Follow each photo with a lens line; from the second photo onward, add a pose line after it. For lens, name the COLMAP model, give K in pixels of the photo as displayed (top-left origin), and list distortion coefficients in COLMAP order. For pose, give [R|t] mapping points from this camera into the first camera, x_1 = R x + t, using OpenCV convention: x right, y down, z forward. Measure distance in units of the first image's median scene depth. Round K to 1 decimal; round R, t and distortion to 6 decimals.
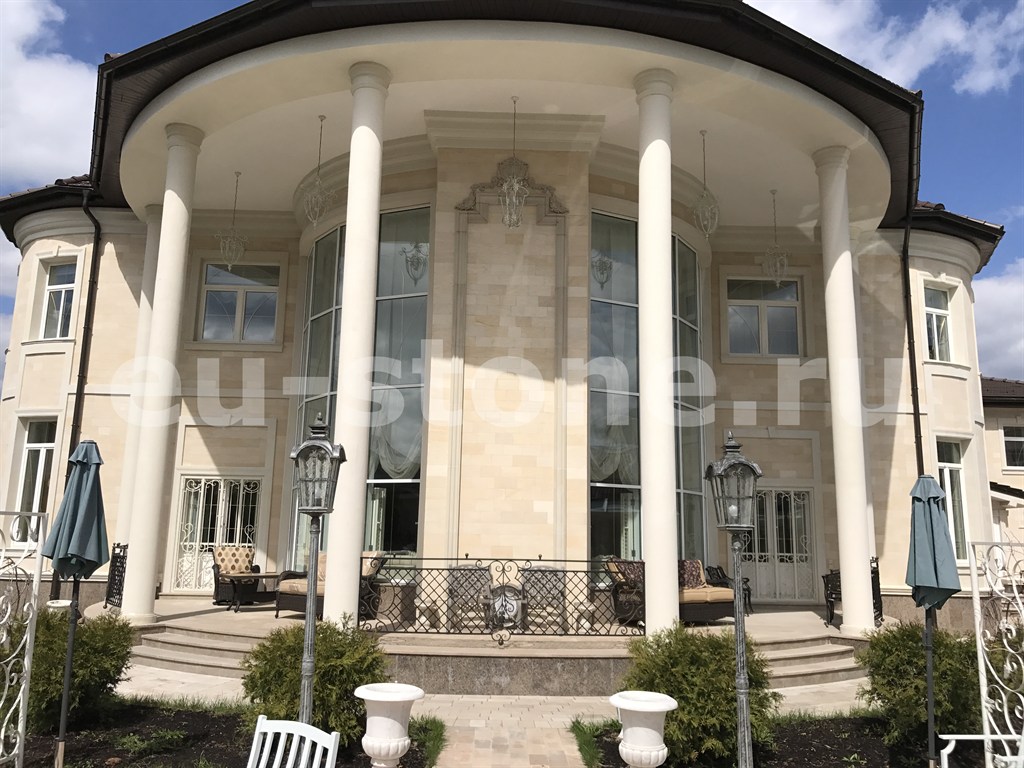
lens RADIAL K [[788.1, 0, 512.0], [0, 788.1, 384.0], [0, 0, 1]] dist [0.043930, -0.049889]
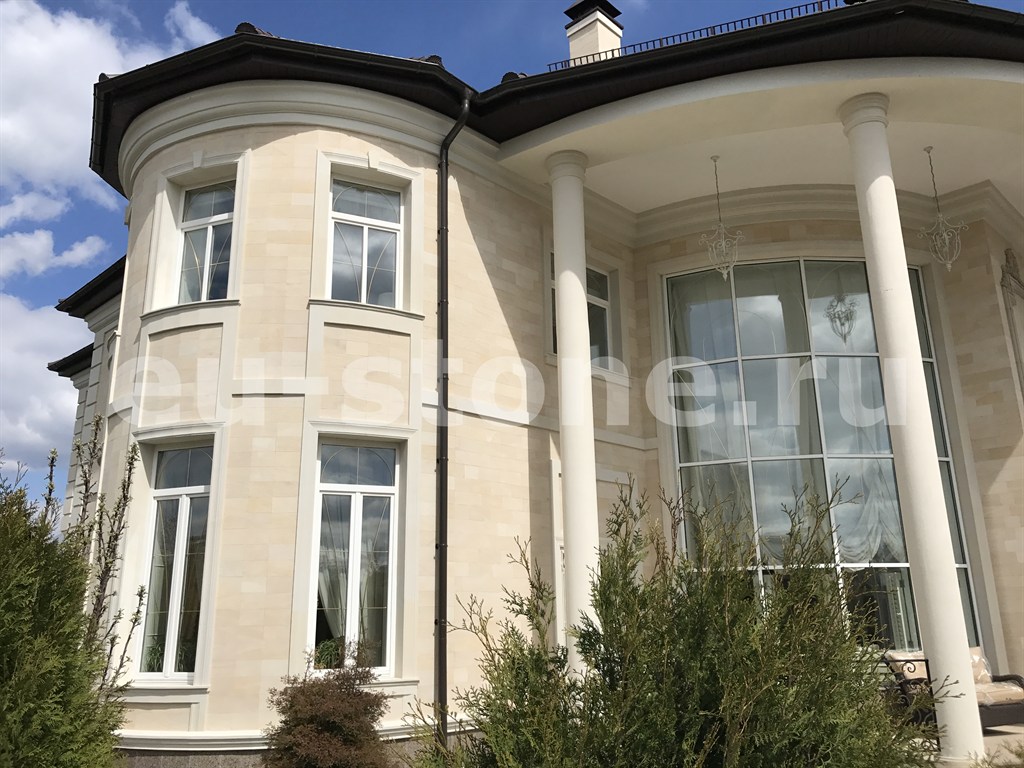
lens RADIAL K [[819.0, 0, 512.0], [0, 819.0, 384.0], [0, 0, 1]] dist [0.082091, -0.138726]
pose [[0.735656, 0.152870, 0.659880, -0.914925], [-0.095541, 0.987879, -0.122342, 0.065694], [-0.670583, 0.026956, 0.741344, 0.498634]]
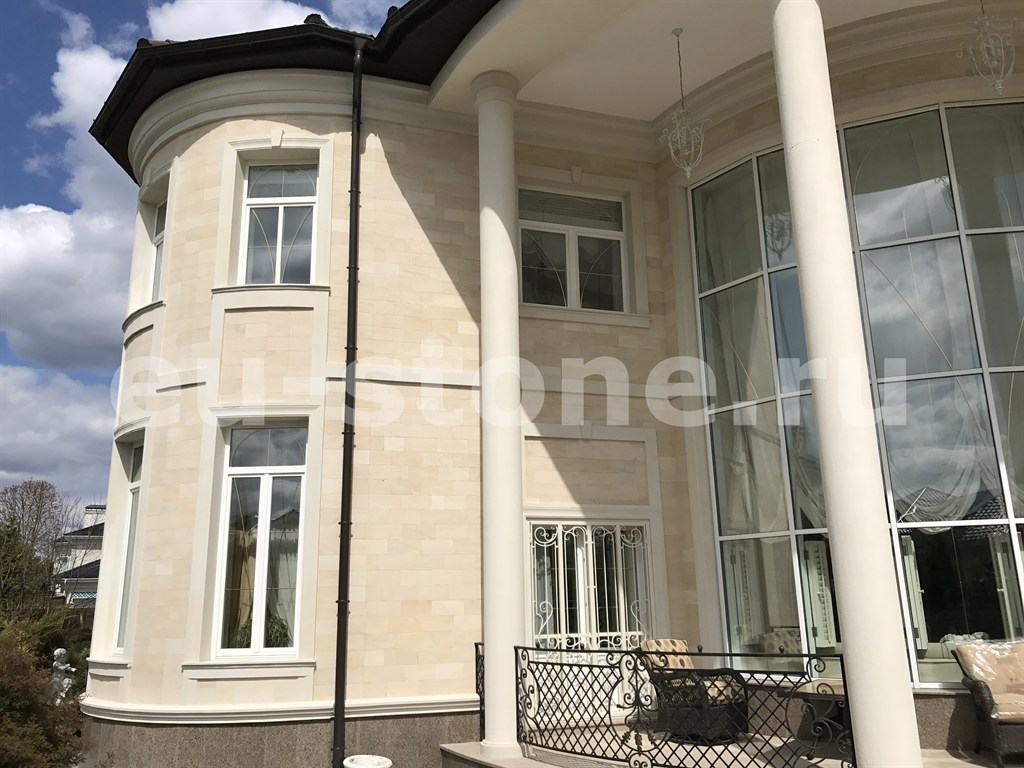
lens RADIAL K [[833.5, 0, 518.3], [0, 833.5, 382.0], [0, 0, 1]] dist [0.055841, -0.075506]
pose [[0.960651, 0.033536, 0.275725, -0.590738], [-0.013503, 0.997149, -0.074238, 0.057590], [-0.277428, 0.067594, 0.958366, 0.384957]]
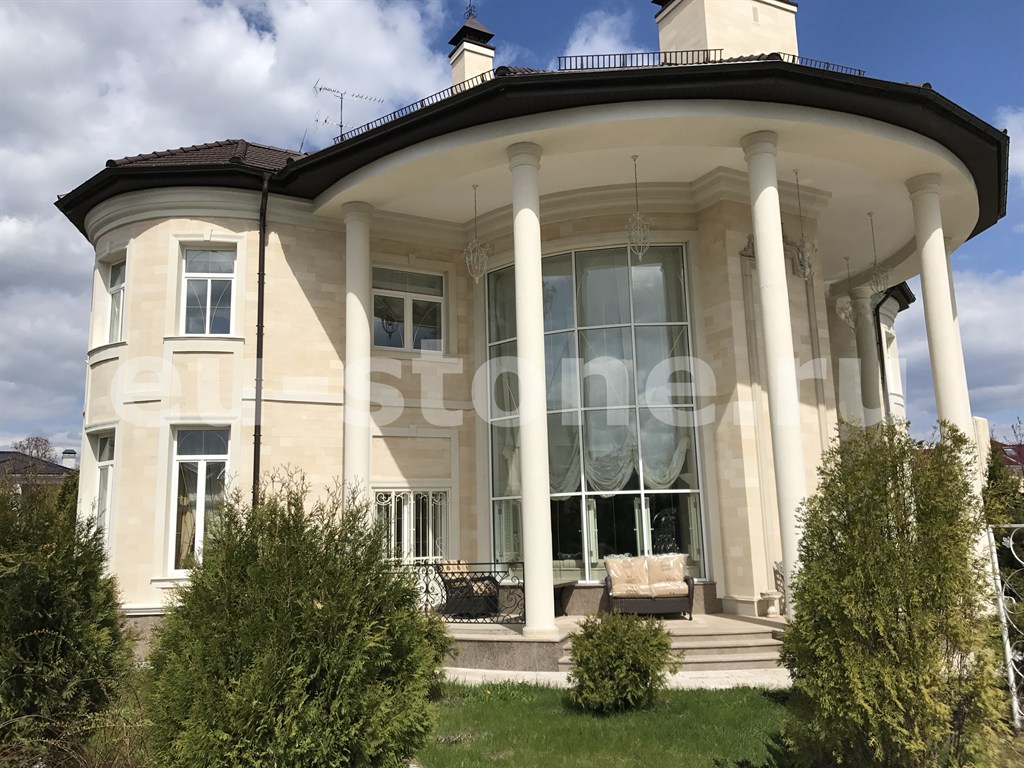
lens RADIAL K [[833.5, 0, 518.3], [0, 833.5, 382.0], [0, 0, 1]] dist [0.055841, -0.075506]
pose [[0.900252, 0.035590, 0.433913, -0.687960], [-0.036127, 0.999323, -0.007012, -0.011730], [-0.433869, -0.009363, 0.900928, 0.020195]]
